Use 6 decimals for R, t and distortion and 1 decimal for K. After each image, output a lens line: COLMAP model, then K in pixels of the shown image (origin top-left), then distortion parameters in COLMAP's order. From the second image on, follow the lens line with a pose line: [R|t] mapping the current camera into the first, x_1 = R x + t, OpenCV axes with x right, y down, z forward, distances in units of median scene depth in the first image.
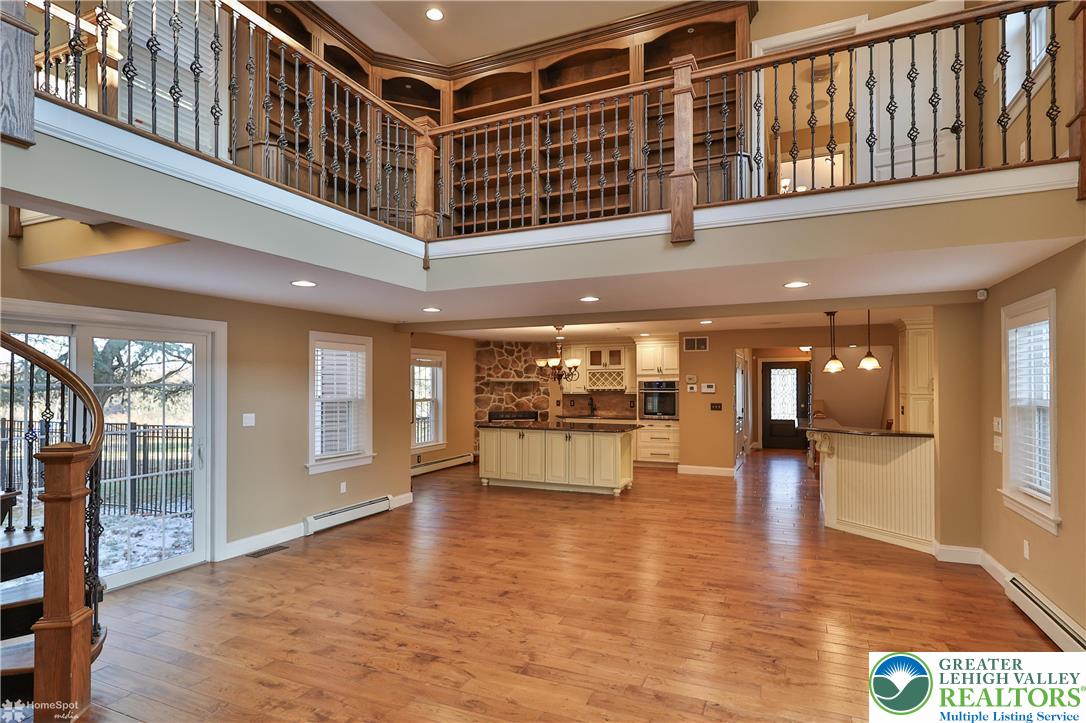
lens RADIAL K [[552.0, 0, 541.8], [0, 552.0, 365.3], [0, 0, 1]] dist [0.001237, 0.000912]
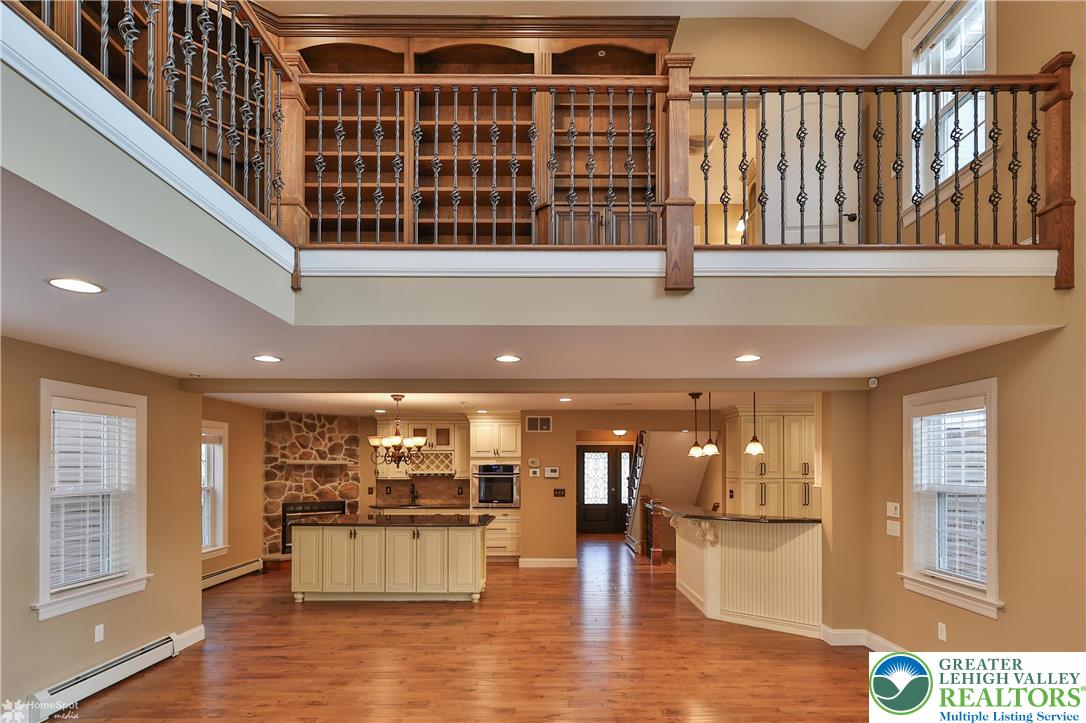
lens RADIAL K [[584.7, 0, 539.7], [0, 584.7, 454.5], [0, 0, 1]] dist [-0.000587, 0.000592]
pose [[0.920452, 0.011462, 0.390688, -0.103223], [-0.016435, 0.999821, 0.009388, 0.002803], [-0.390511, -0.015062, 0.920475, 0.126686]]
